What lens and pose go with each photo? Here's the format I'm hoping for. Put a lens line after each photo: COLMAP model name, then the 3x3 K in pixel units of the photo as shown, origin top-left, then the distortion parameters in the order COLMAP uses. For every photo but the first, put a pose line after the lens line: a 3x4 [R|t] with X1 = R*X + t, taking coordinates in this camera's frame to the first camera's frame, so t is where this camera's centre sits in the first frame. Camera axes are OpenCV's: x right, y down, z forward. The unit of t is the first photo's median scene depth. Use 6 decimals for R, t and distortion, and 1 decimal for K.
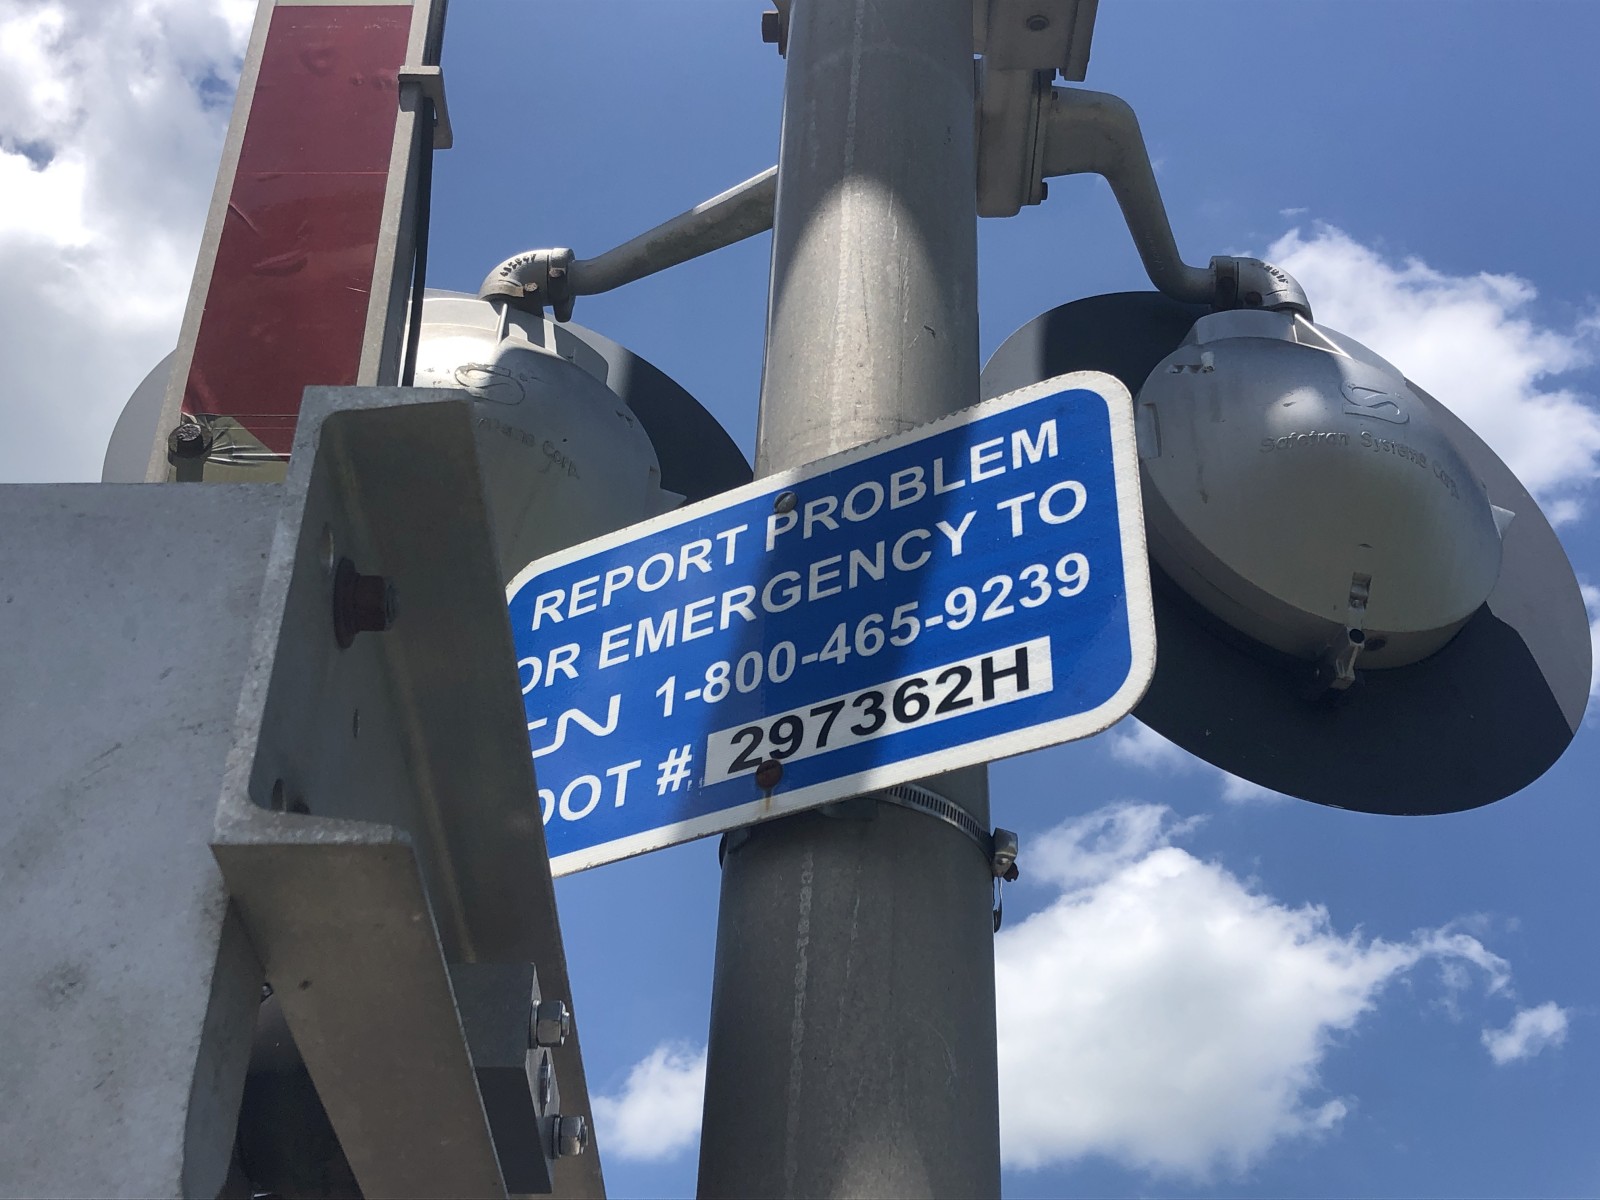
lens RADIAL K [[1871.0, 0, 800.0], [0, 1871.0, 600.0], [0, 0, 1]] dist [0.228537, 0.001334]
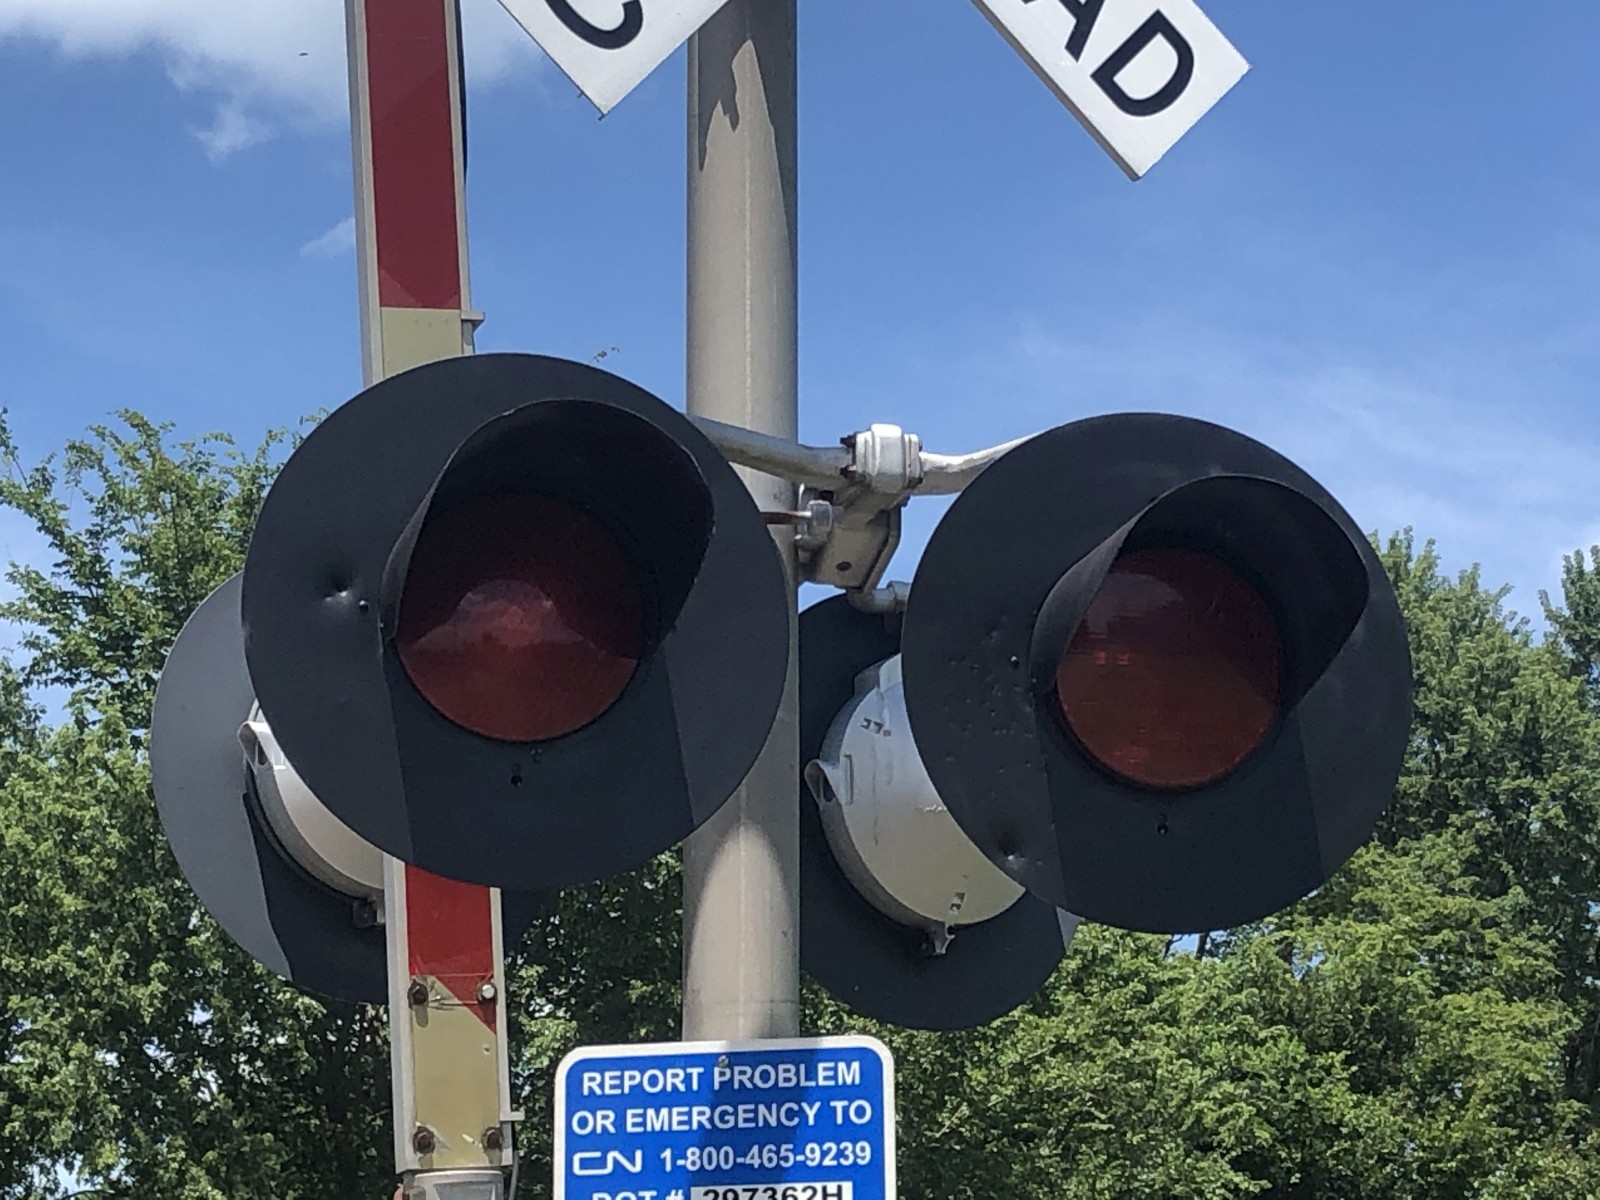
lens RADIAL K [[4113.6, 0, 800.0], [0, 4113.6, 600.0], [0, 0, 1]] dist [0.128087, 0.015674]
pose [[0.950183, 0.035744, 0.309635, -1.457078], [-0.157627, 0.912114, 0.378419, -2.422353], [-0.268896, -0.408374, 0.872310, -3.010783]]
